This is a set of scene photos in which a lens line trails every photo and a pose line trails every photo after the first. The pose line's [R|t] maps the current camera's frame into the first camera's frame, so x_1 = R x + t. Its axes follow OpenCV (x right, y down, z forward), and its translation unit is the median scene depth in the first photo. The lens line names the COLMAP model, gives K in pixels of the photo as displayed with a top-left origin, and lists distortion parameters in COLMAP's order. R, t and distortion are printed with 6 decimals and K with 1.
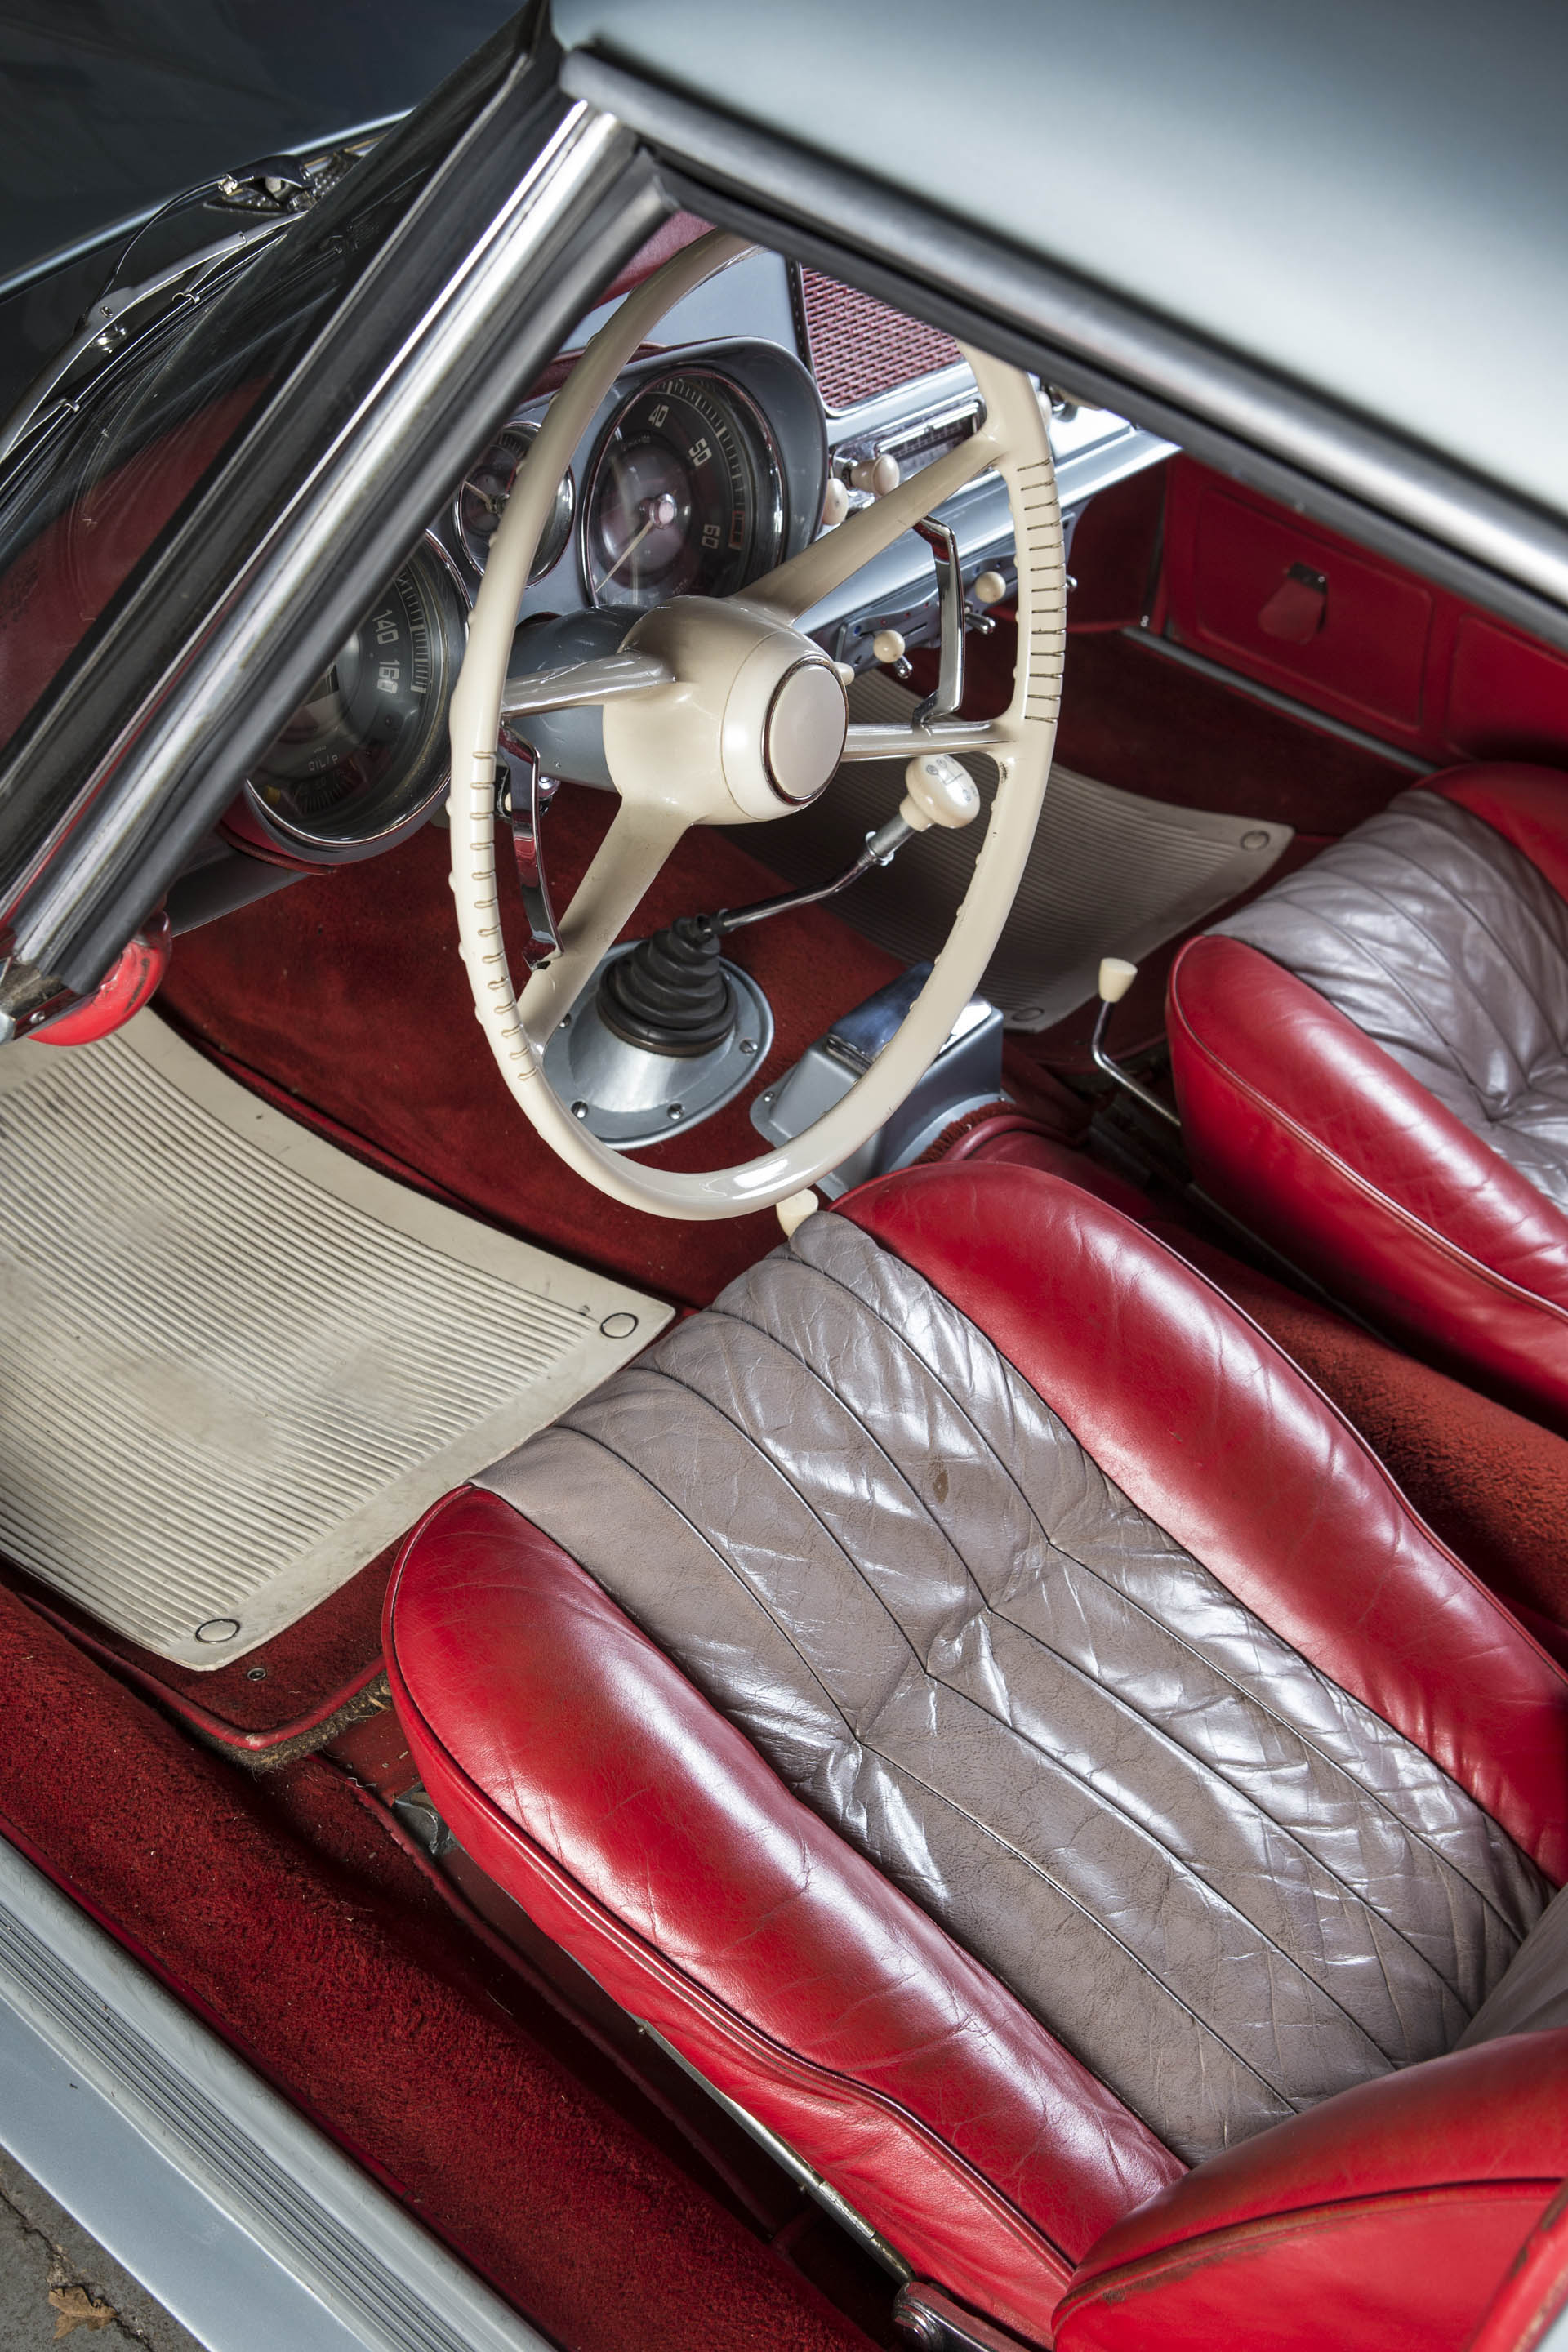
lens RADIAL K [[2540.7, 0, 771.3], [0, 2540.7, 1164.5], [0, 0, 1]] dist [-0.022497, 0.000000]
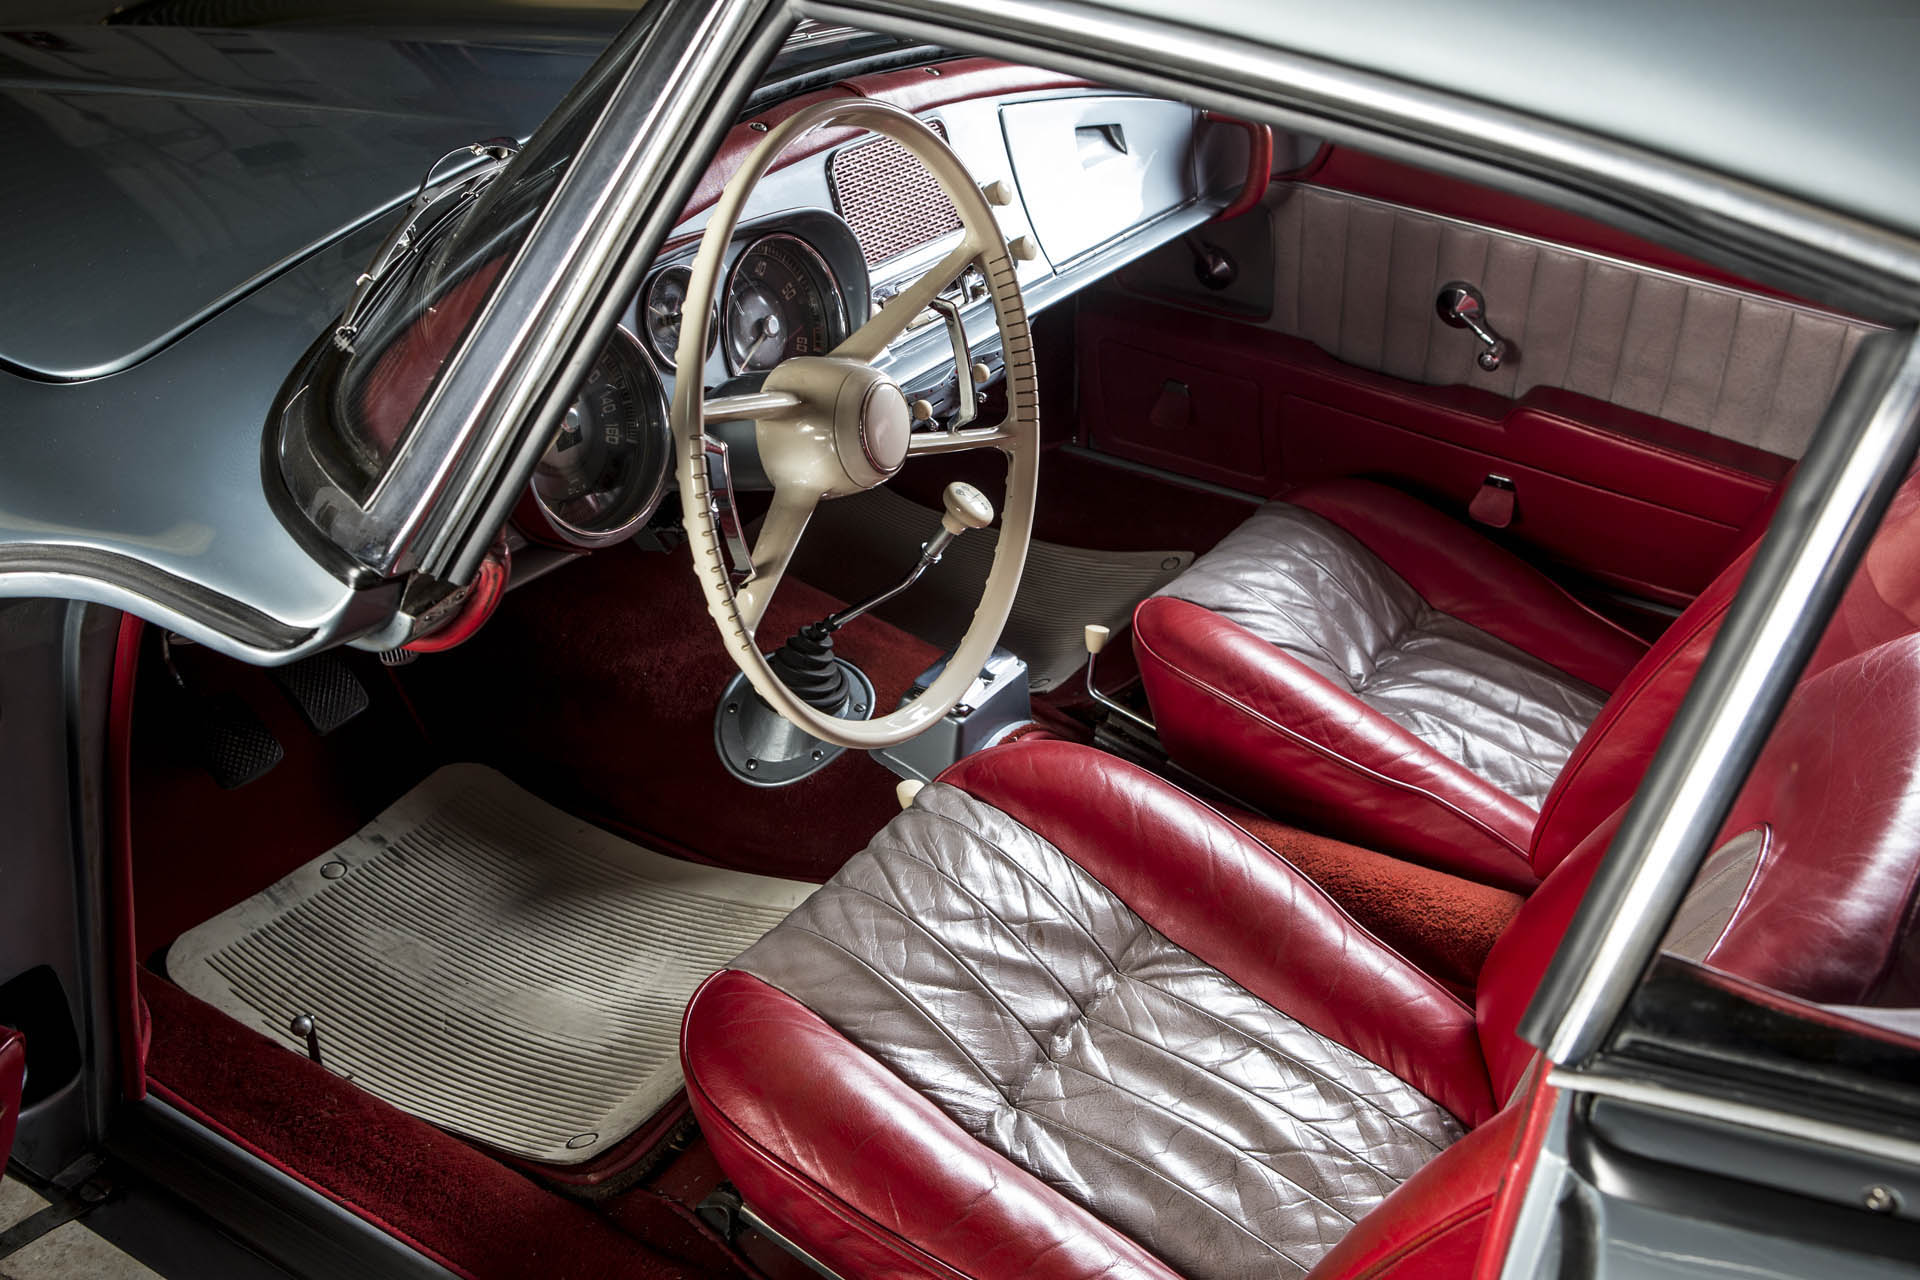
lens RADIAL K [[1854.5, 0, 965.8], [0, 1854.5, 634.5], [0, 0, 1]] dist [-0.041259, 0.000000]
pose [[0.987546, -0.130488, 0.087893, -0.047458], [0.144279, 0.973901, -0.175217, 0.138503], [-0.062736, 0.185716, 0.980599, -0.086061]]
